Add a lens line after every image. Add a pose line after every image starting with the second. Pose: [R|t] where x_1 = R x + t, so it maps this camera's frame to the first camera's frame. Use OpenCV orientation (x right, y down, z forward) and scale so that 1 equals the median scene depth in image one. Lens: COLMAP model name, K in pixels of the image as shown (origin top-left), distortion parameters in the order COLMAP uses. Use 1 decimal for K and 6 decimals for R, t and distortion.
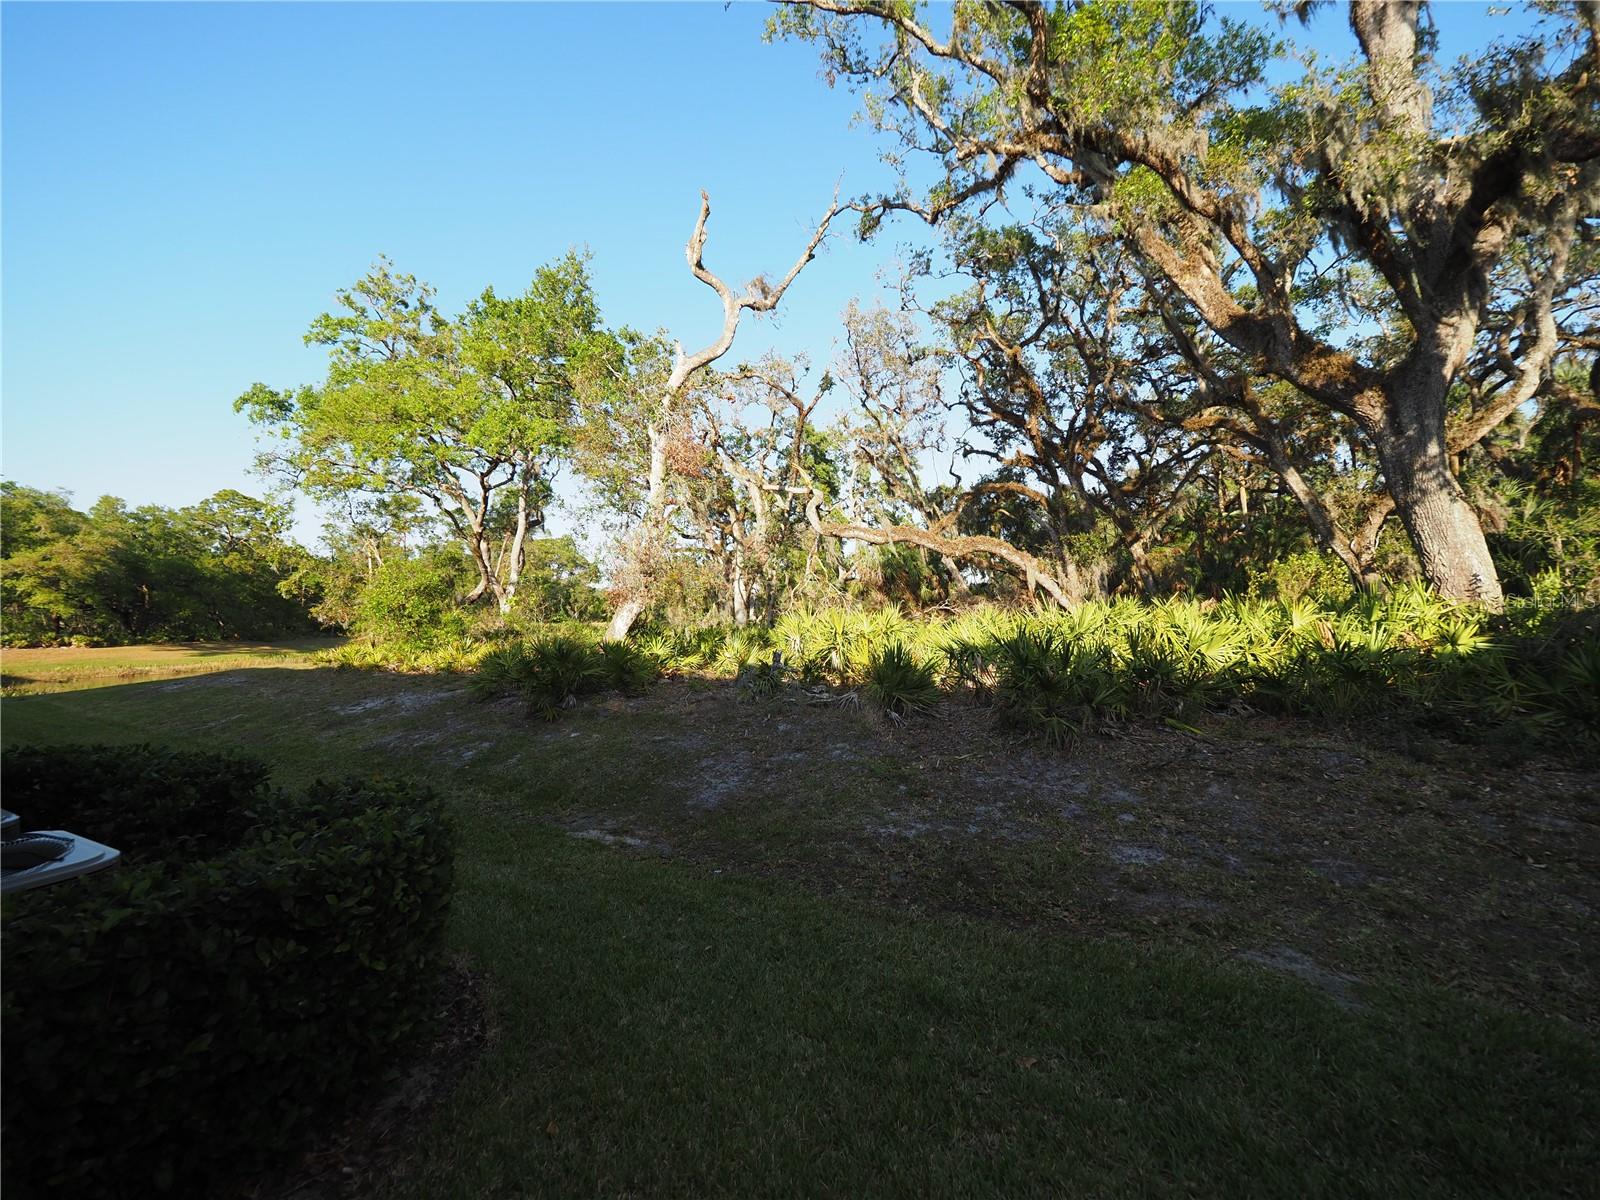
lens RADIAL K [[669.7, 0, 802.4], [0, 669.7, 580.7], [0, 0, 1]] dist [0.000363, -0.013177]
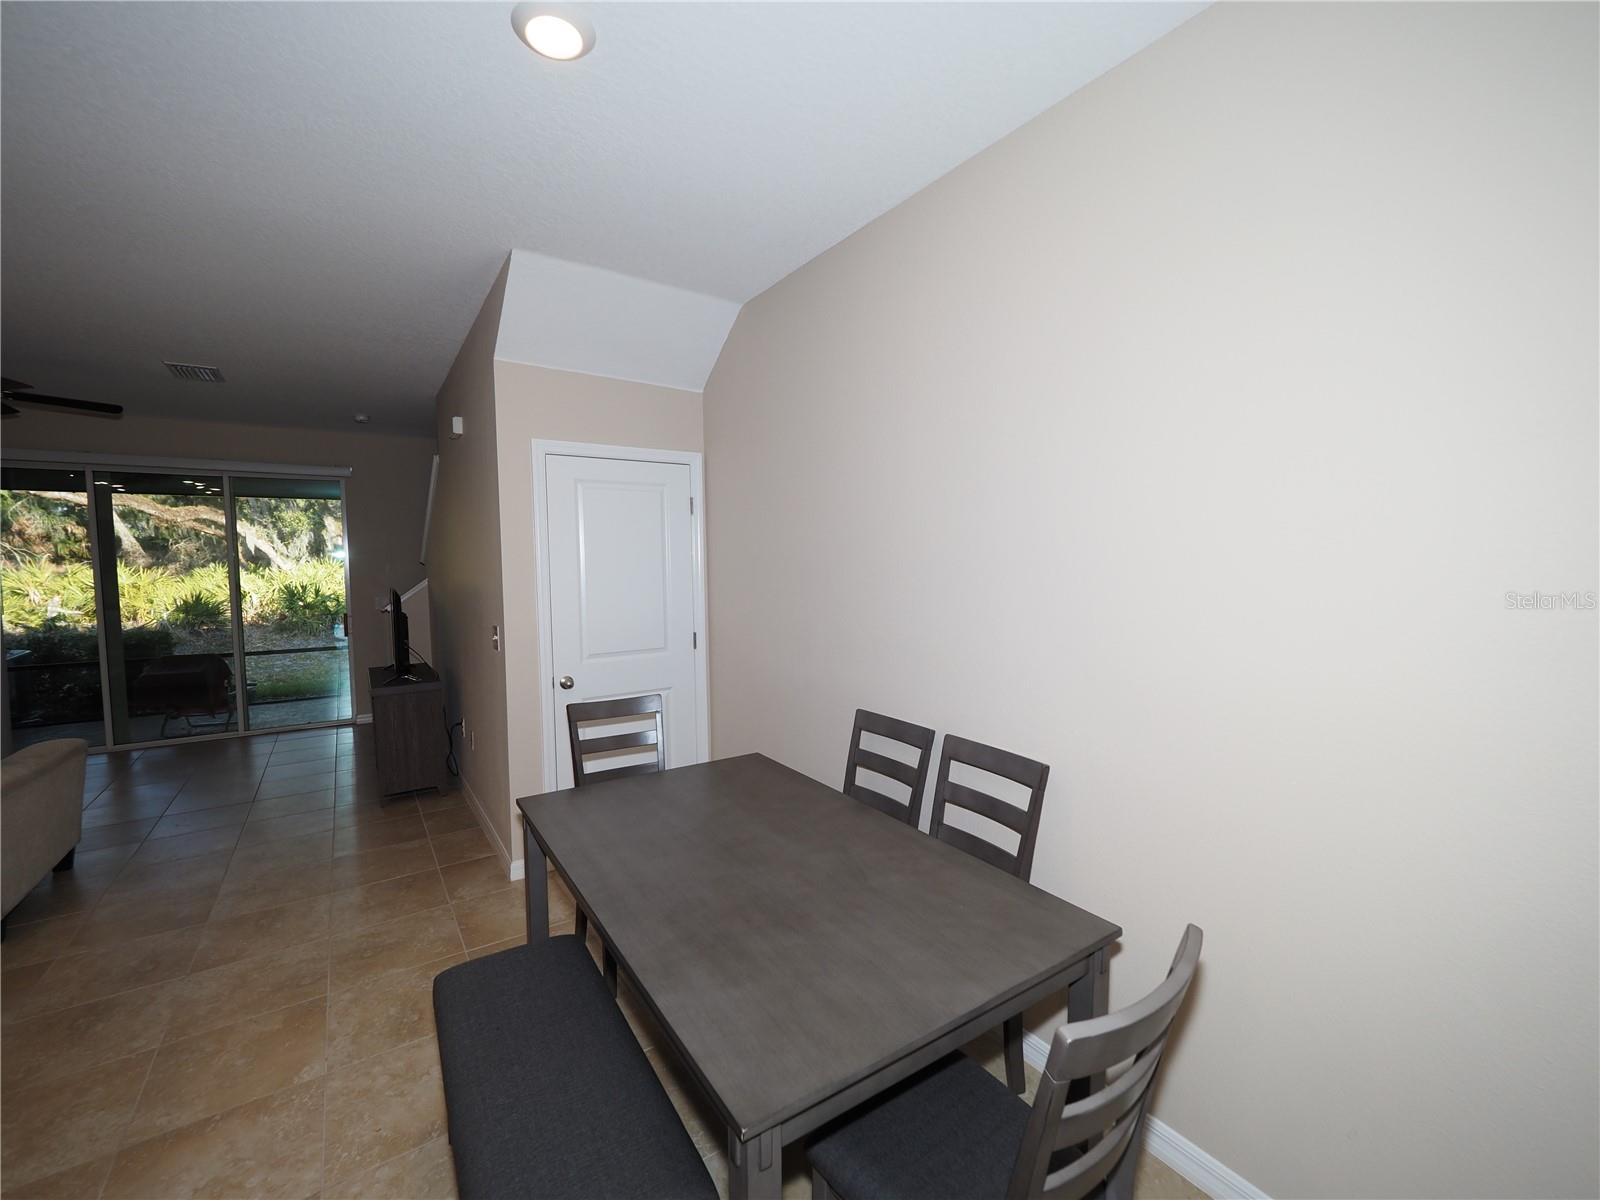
lens RADIAL K [[685.9, 0, 796.2], [0, 685.9, 596.4], [0, 0, 1]] dist [-0.001441, -0.000111]
pose [[0.467257, -0.031684, 0.883554, -0.371431], [-0.047903, 0.996982, 0.061084, -0.034307], [-0.882823, -0.070867, 0.464329, -0.610762]]
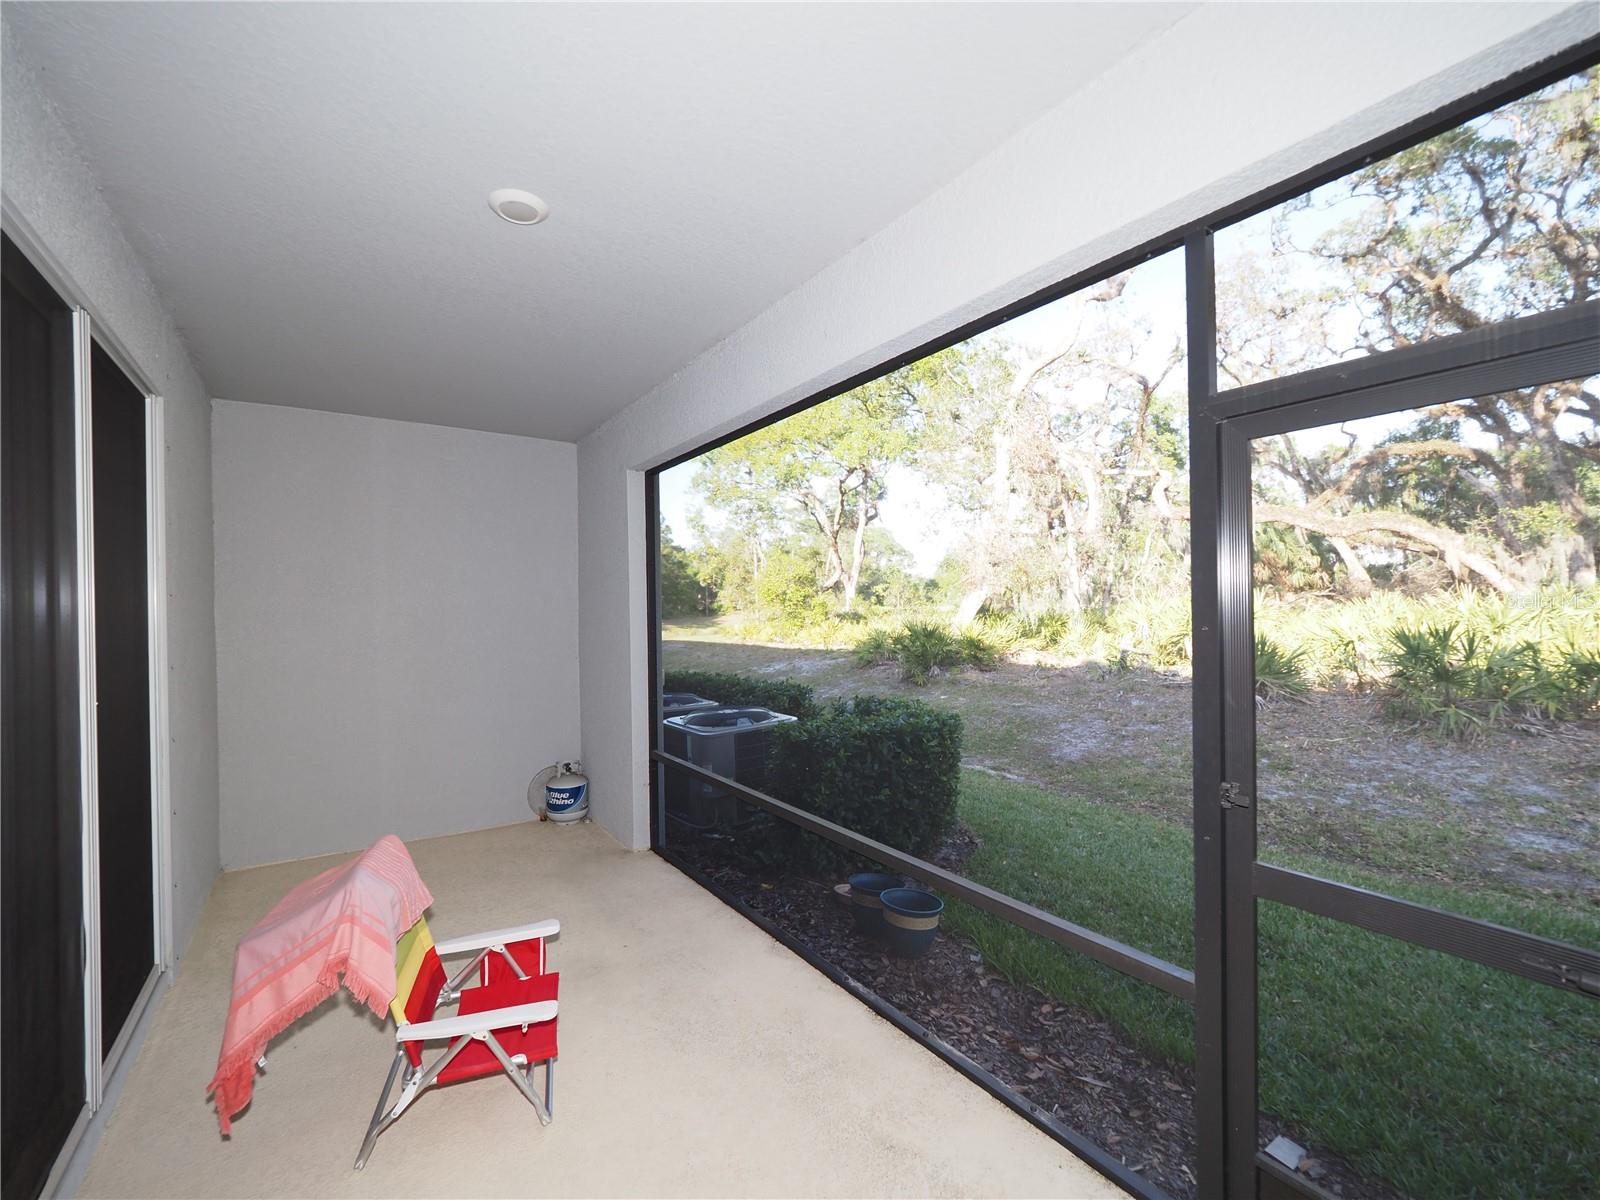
lens RADIAL K [[672.6, 0, 767.5], [0, 672.6, 608.3], [0, 0, 1]] dist [-0.036834, 0.006480]
pose [[0.876543, 0.011762, -0.481179, -0.021102], [0.019241, 0.998046, 0.059448, -0.007985], [0.480938, -0.061367, 0.874604, -0.140848]]
